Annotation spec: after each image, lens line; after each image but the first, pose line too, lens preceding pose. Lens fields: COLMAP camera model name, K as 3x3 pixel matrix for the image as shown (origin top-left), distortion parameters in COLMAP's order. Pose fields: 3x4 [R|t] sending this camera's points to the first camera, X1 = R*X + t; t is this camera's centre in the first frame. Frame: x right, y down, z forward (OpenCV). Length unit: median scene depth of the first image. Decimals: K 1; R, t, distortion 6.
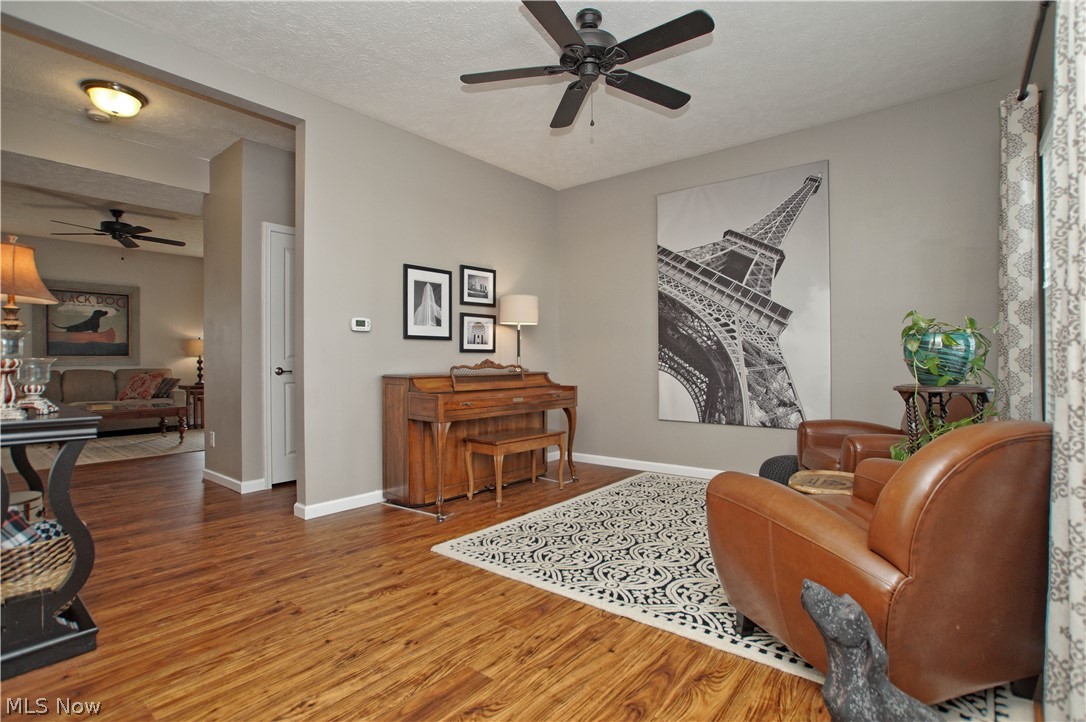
lens RADIAL K [[515.9, 0, 543.1], [0, 515.9, 359.9], [0, 0, 1]] dist [-0.001820, 0.000123]
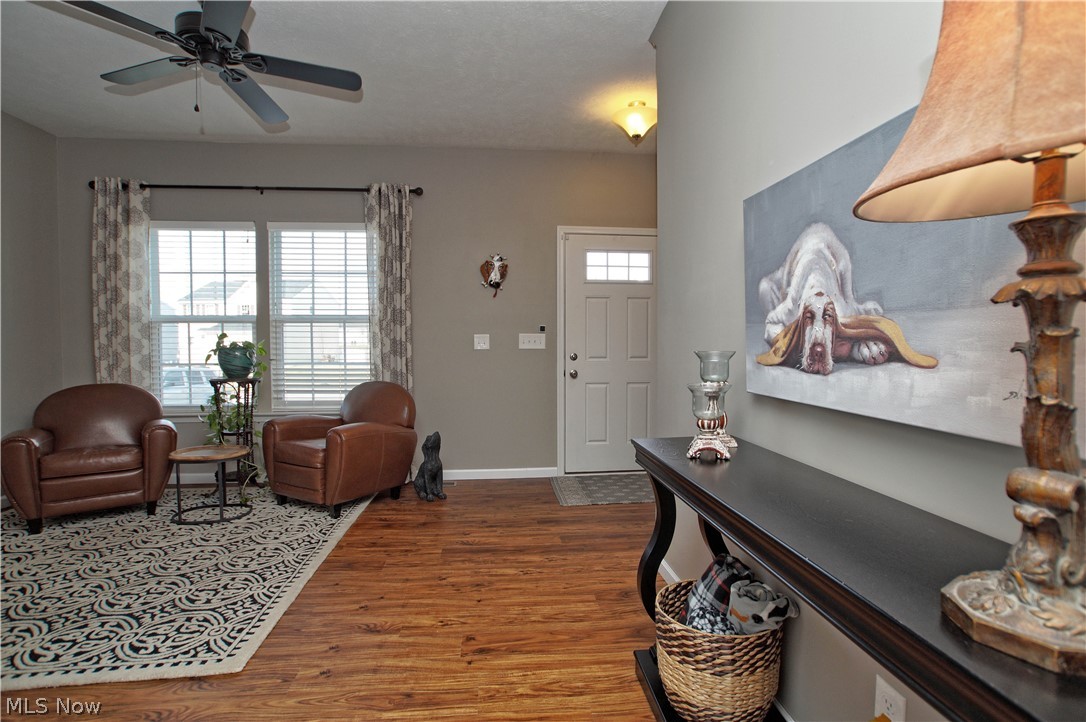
lens RADIAL K [[515.9, 0, 539.9], [0, 515.9, 360.2], [0, 0, 1]] dist [-0.001820, 0.000123]
pose [[-0.701255, -0.005736, 0.712888, -1.267792], [0.006156, 0.999882, 0.014101, -0.032104], [-0.712884, 0.014277, -0.701136, 1.601120]]
